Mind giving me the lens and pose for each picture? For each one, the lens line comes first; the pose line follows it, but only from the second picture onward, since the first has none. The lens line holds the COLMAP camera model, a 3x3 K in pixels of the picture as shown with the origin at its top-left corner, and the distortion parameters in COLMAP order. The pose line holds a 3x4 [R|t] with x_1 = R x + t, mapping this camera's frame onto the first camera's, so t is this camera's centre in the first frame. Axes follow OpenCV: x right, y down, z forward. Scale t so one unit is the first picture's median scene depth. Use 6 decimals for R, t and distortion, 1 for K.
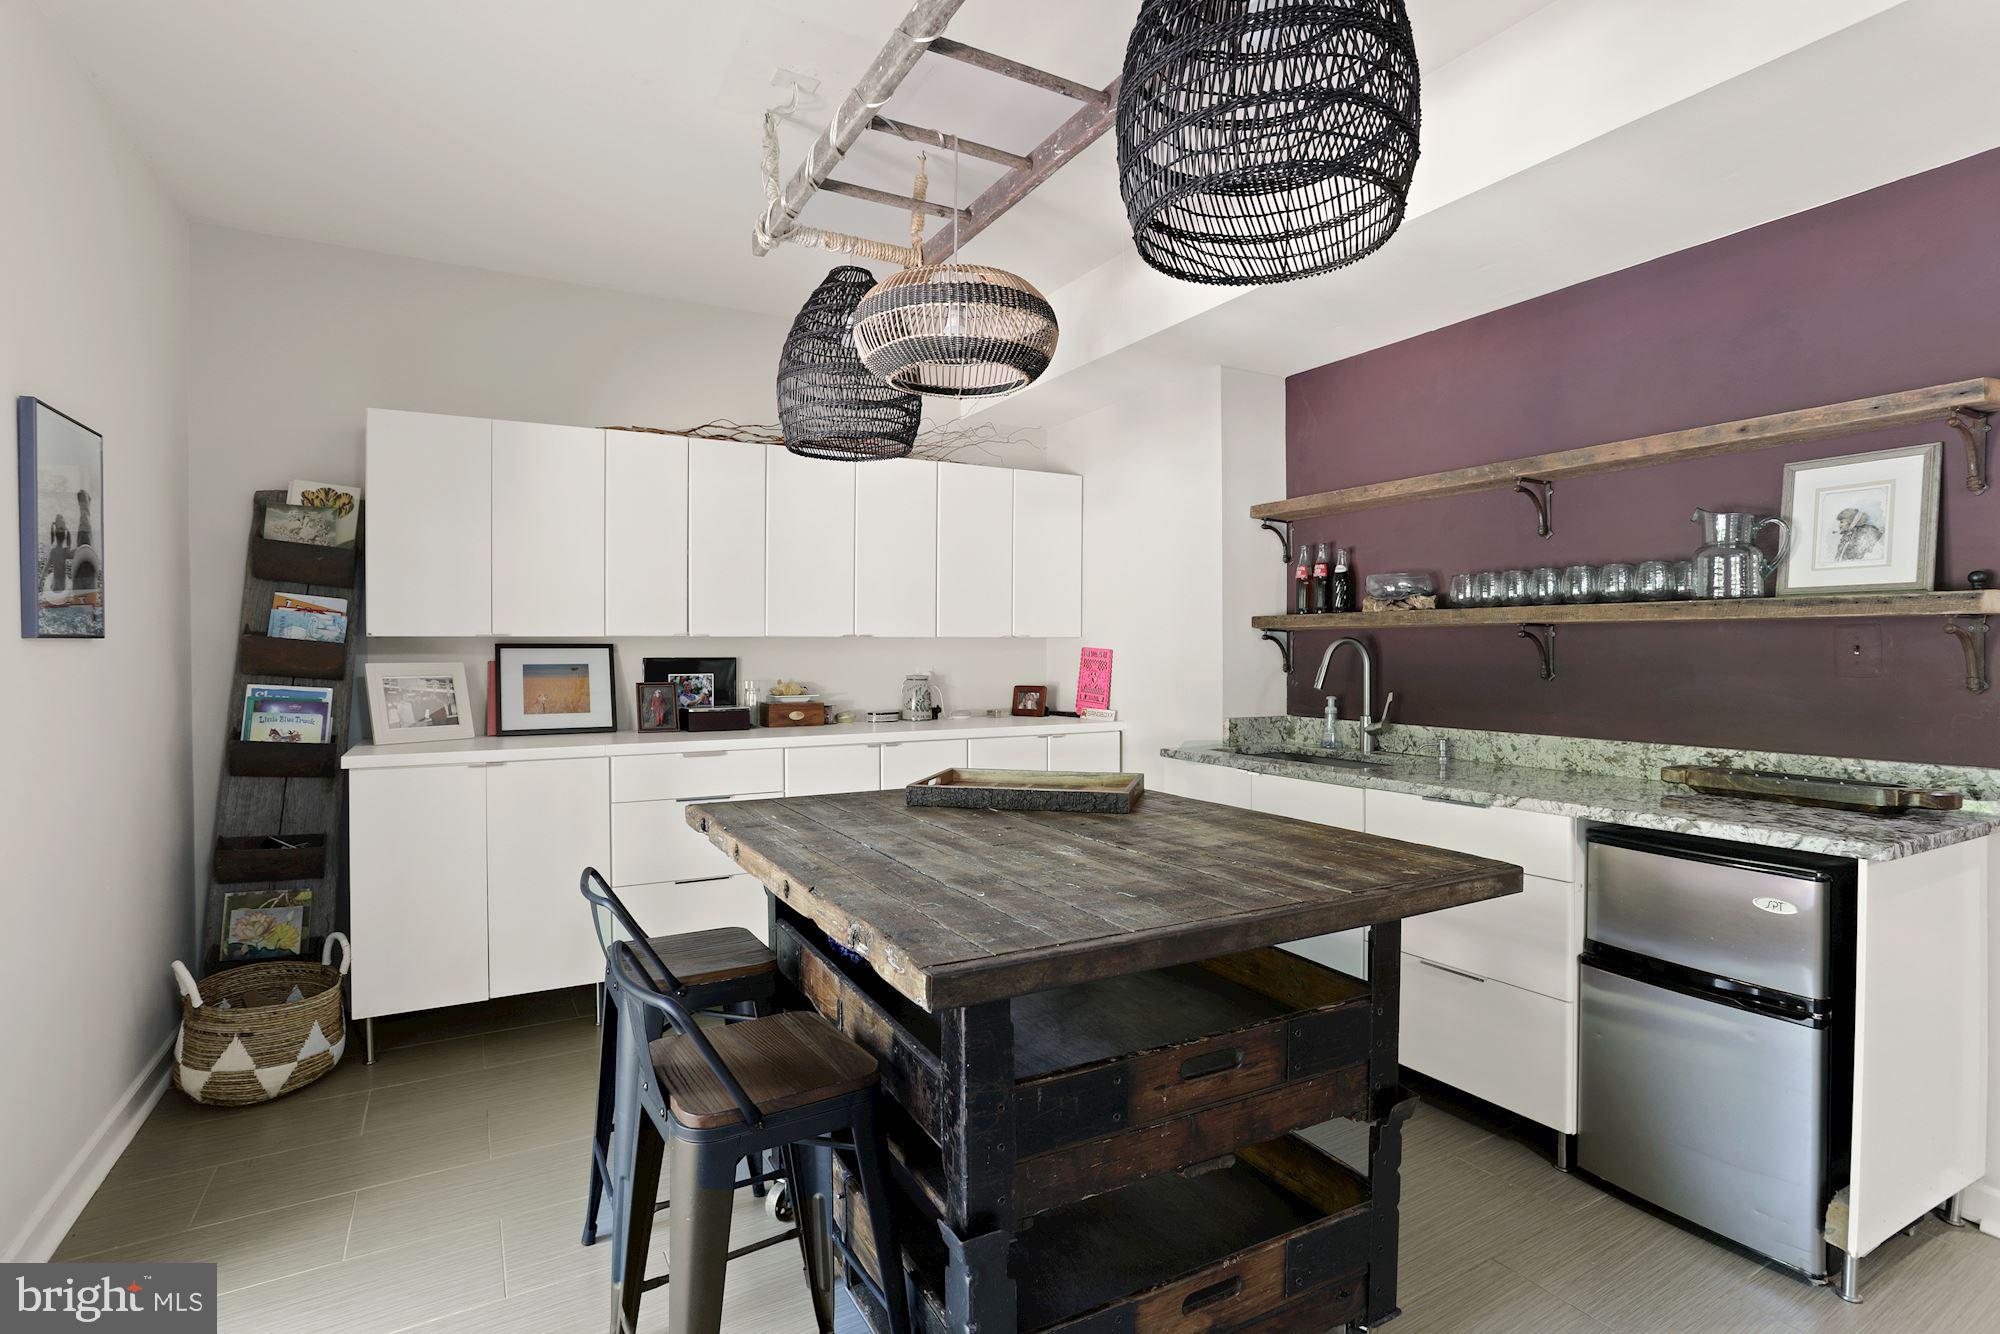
lens RADIAL K [[960.6, 0, 1000.0], [0, 960.6, 667.0], [0, 0, 1]] dist [-0.040392, 0.000347]
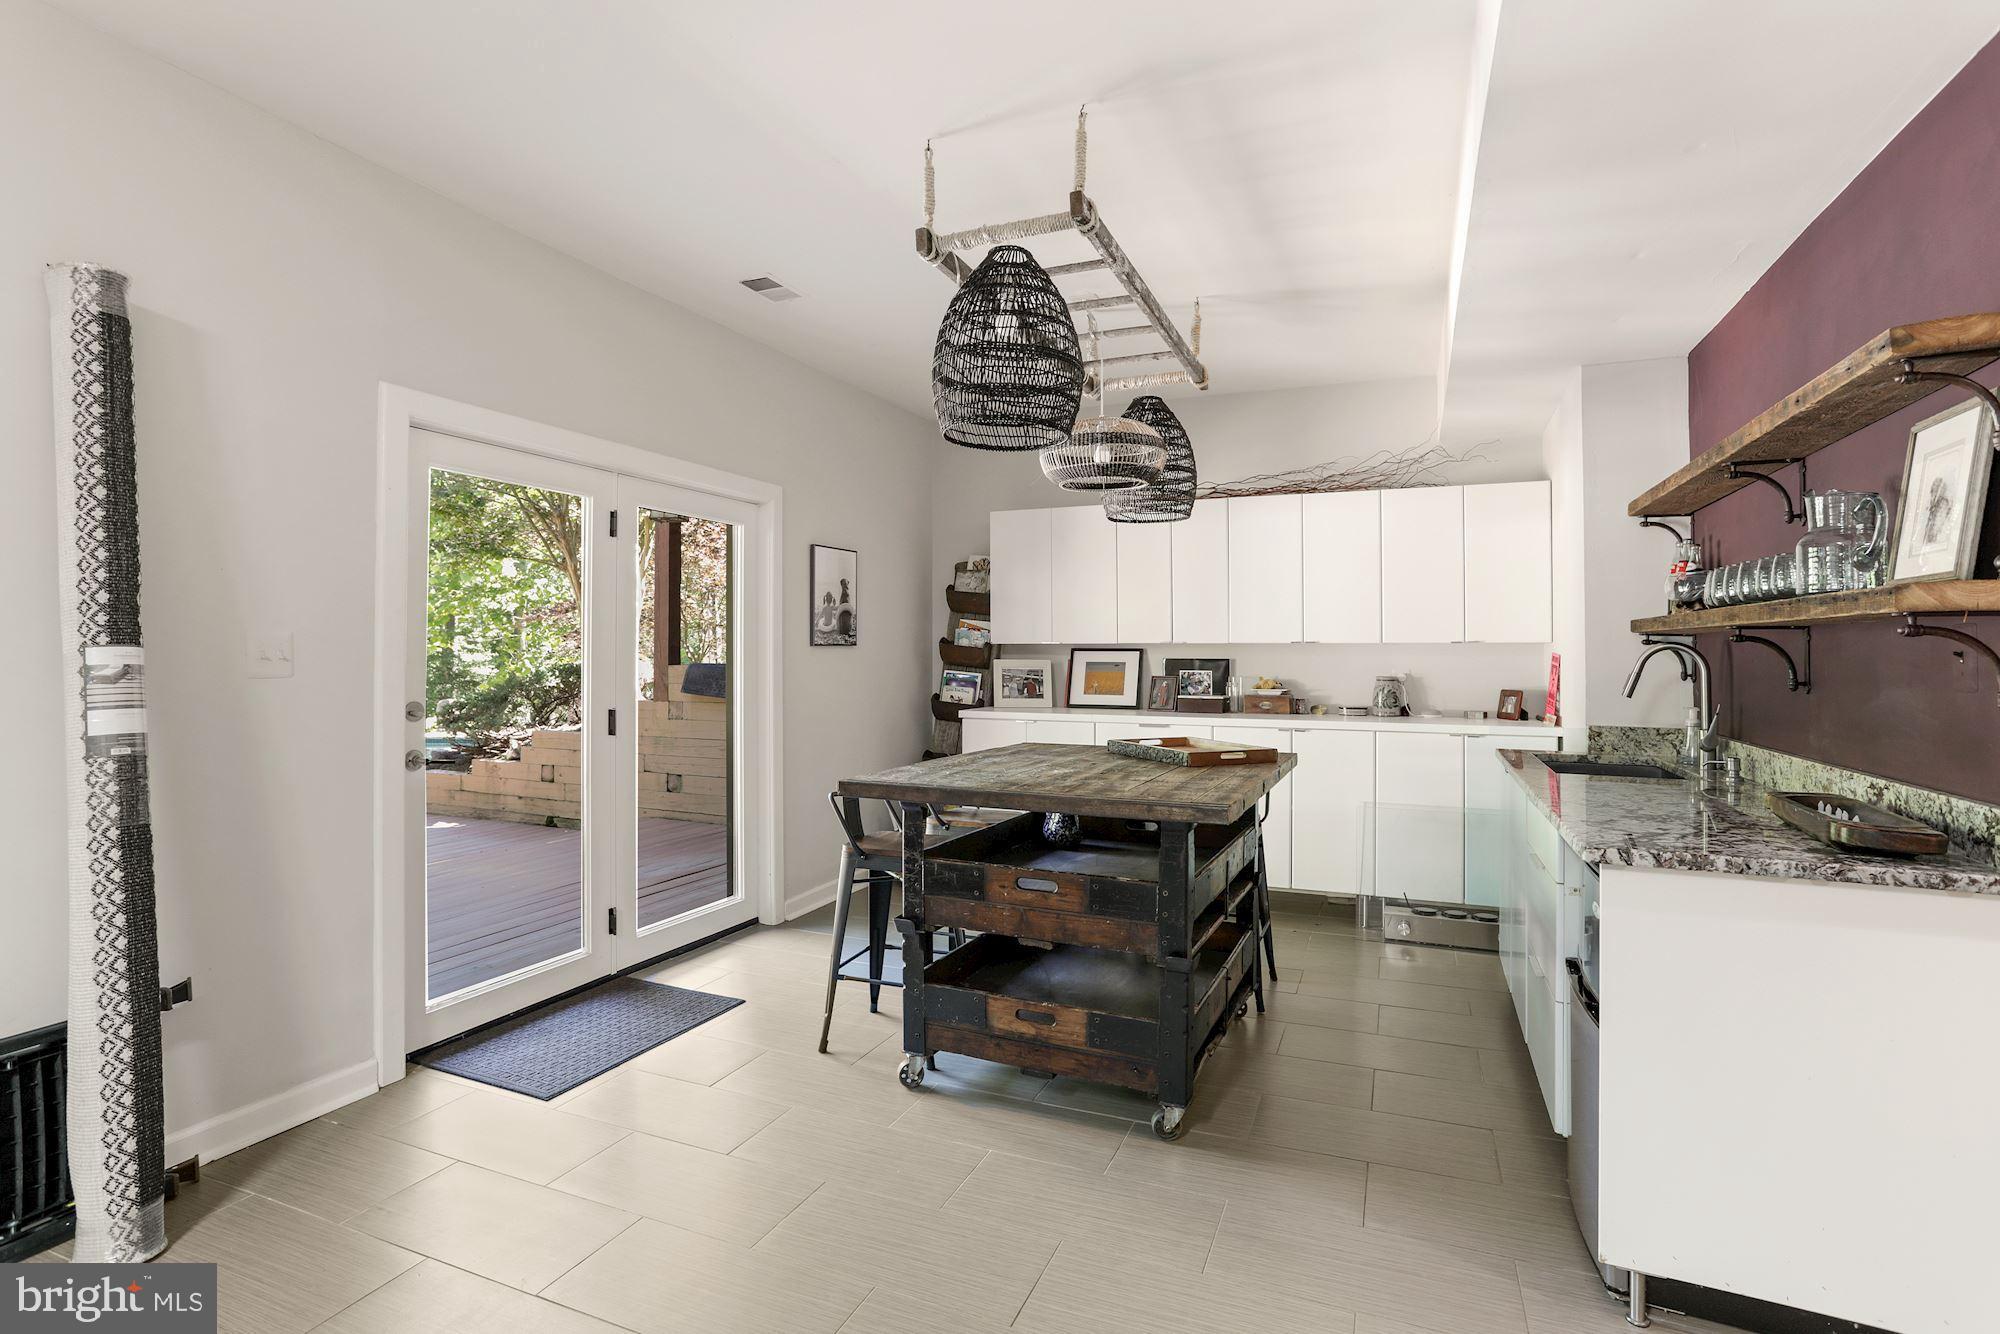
lens RADIAL K [[960.6, 0, 1000.0], [0, 960.6, 667.0], [0, 0, 1]] dist [-0.040392, 0.000347]
pose [[0.622512, 0.015338, -0.782460, 0.619066], [-0.018954, 0.999810, 0.004519, 0.001214], [0.782381, 0.012018, 0.622684, -0.069163]]
